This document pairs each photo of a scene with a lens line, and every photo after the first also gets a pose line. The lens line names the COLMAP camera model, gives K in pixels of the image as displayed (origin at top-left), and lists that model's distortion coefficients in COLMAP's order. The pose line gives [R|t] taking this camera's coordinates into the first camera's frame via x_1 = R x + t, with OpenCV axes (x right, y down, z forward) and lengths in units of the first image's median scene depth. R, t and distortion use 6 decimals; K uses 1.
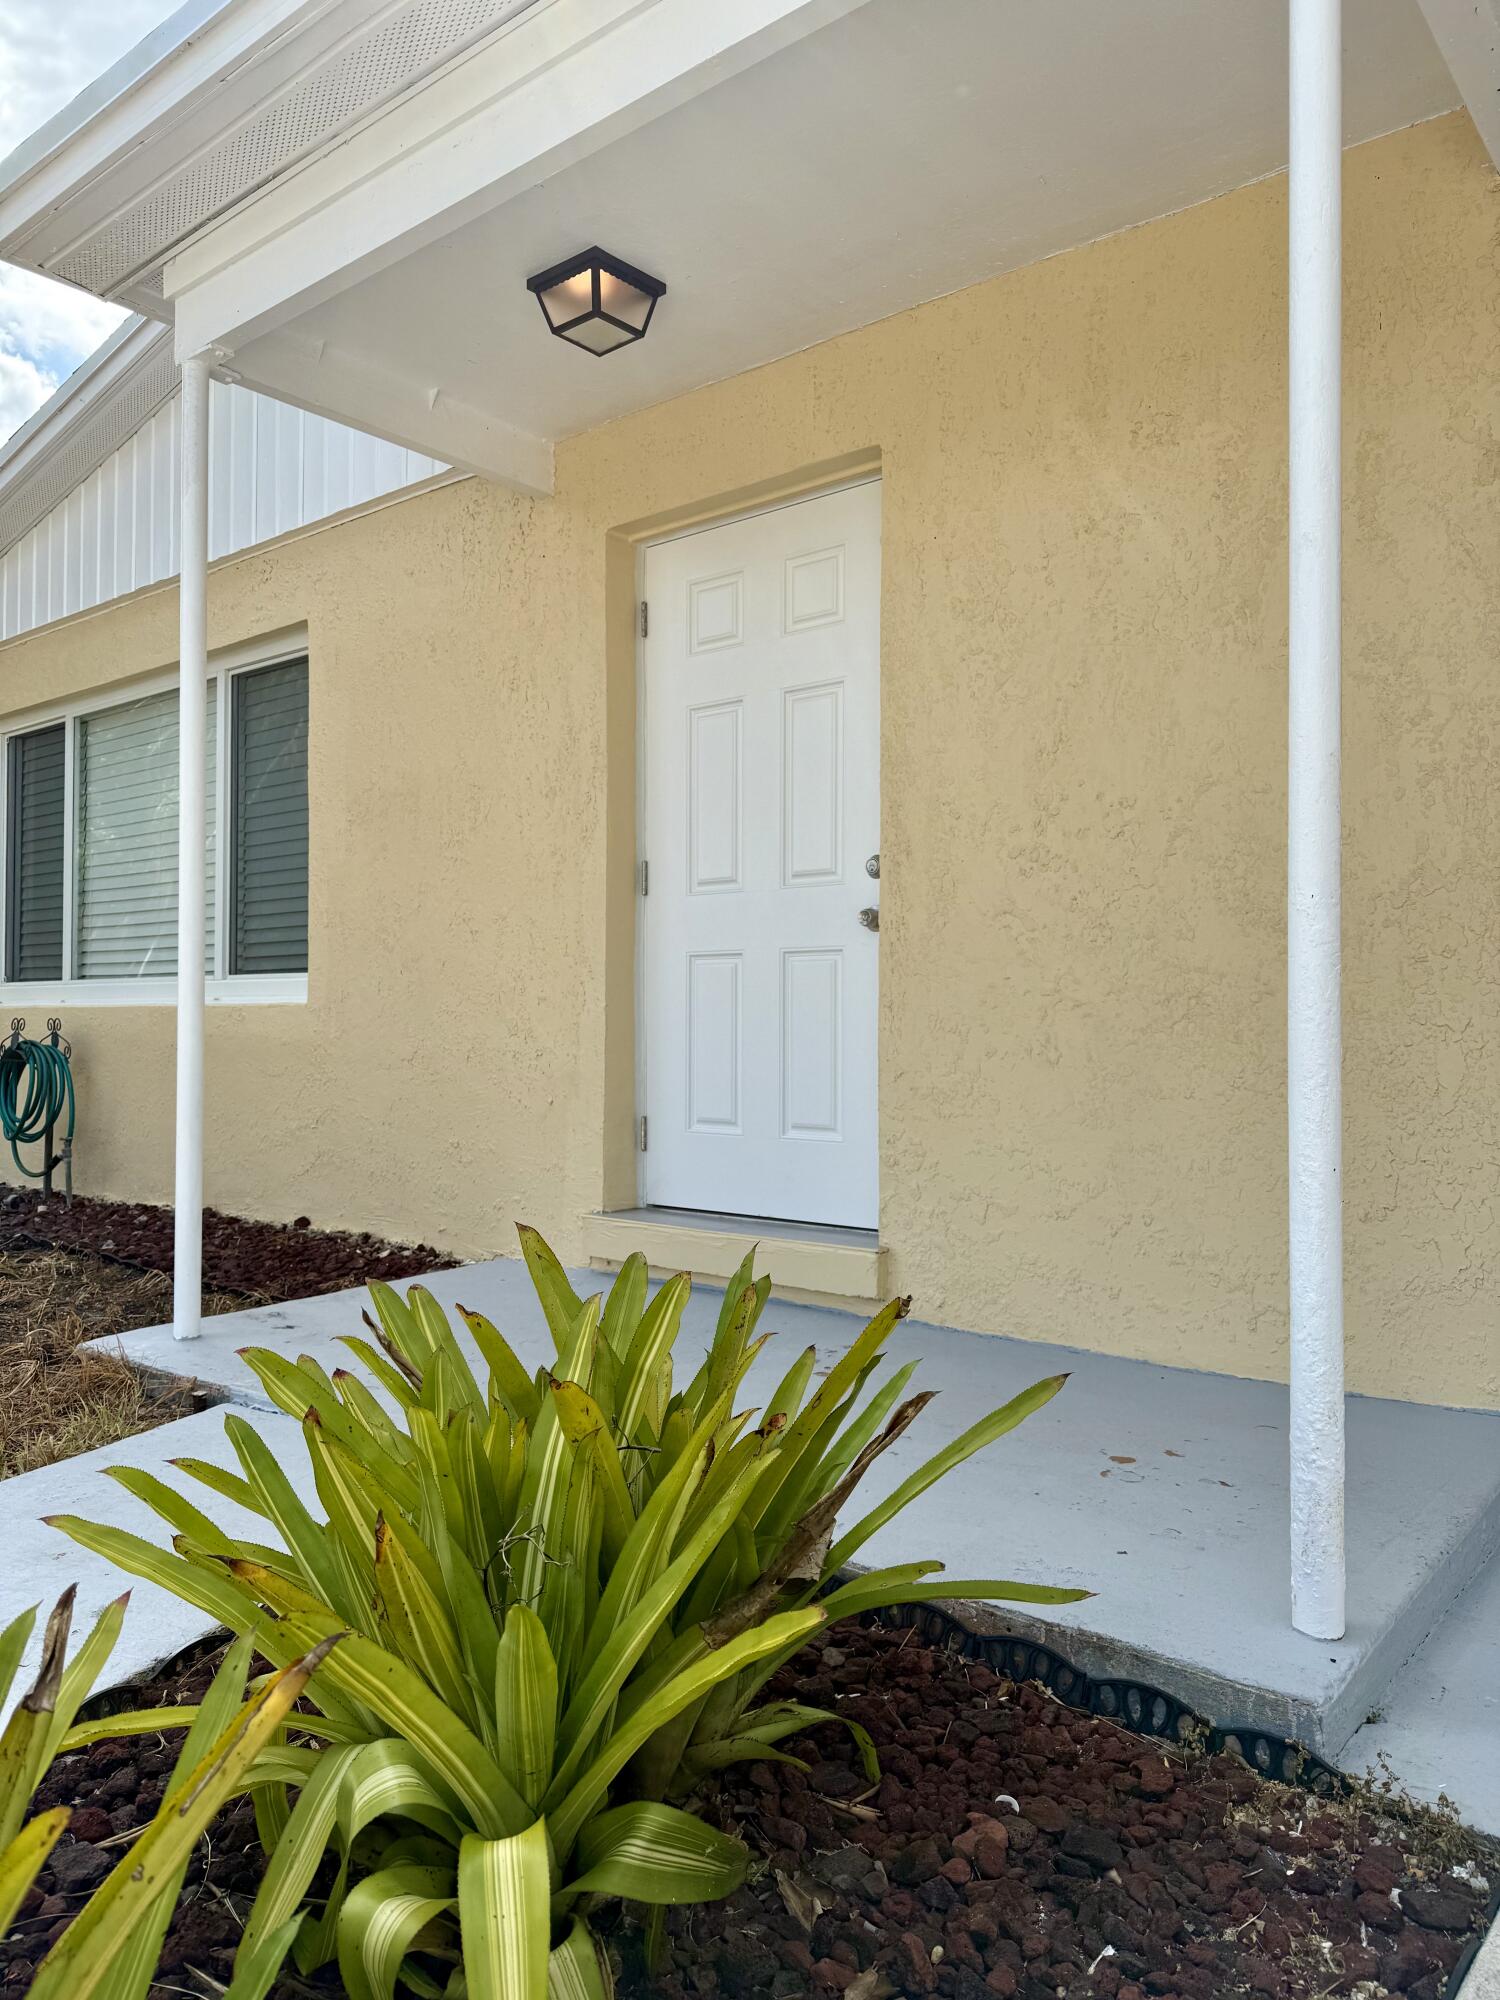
lens RADIAL K [[1388.3, 0, 753.2], [0, 1388.3, 1004.8], [0, 0, 1]] dist [0.082731, -0.114558]
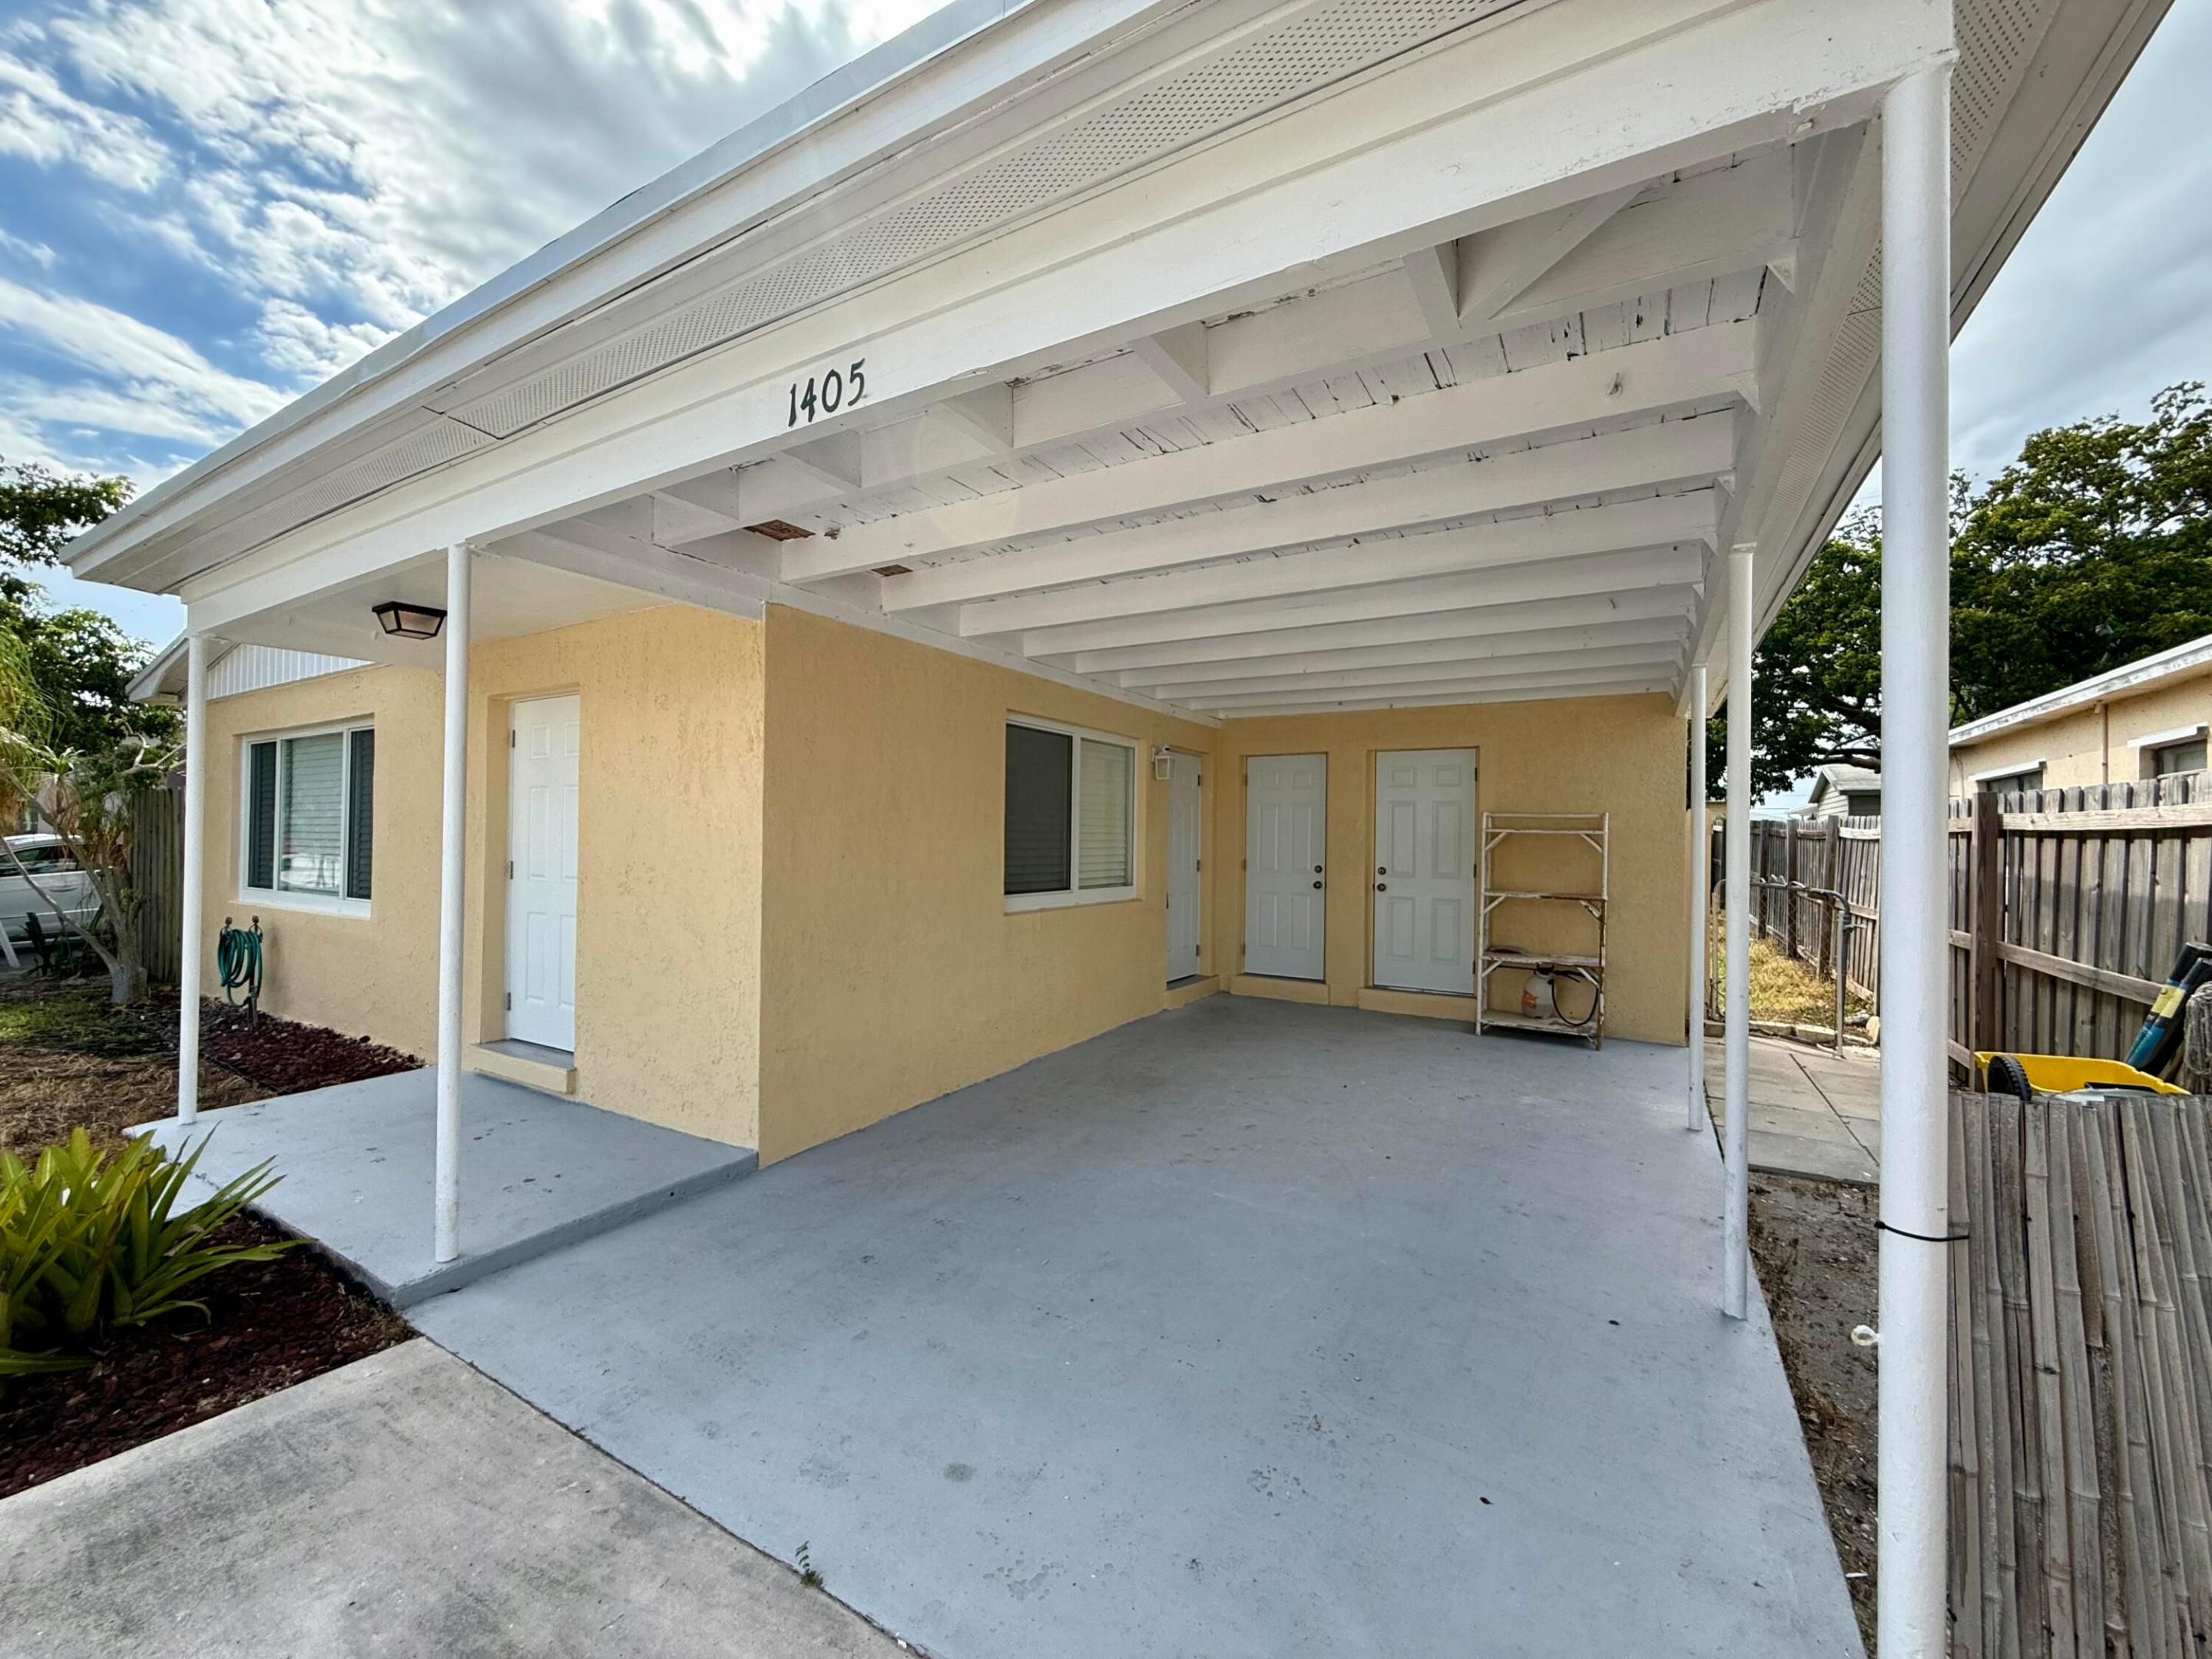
lens RADIAL K [[881.5, 0, 1101.3], [0, 881.5, 831.6], [0, 0, 1]] dist [-0.000489, 0.000399]
pose [[0.990573, 0.009945, 0.136621, 0.647811], [-0.010341, 0.999944, 0.002191, -0.177646], [-0.136592, -0.003583, 0.990621, -0.383864]]
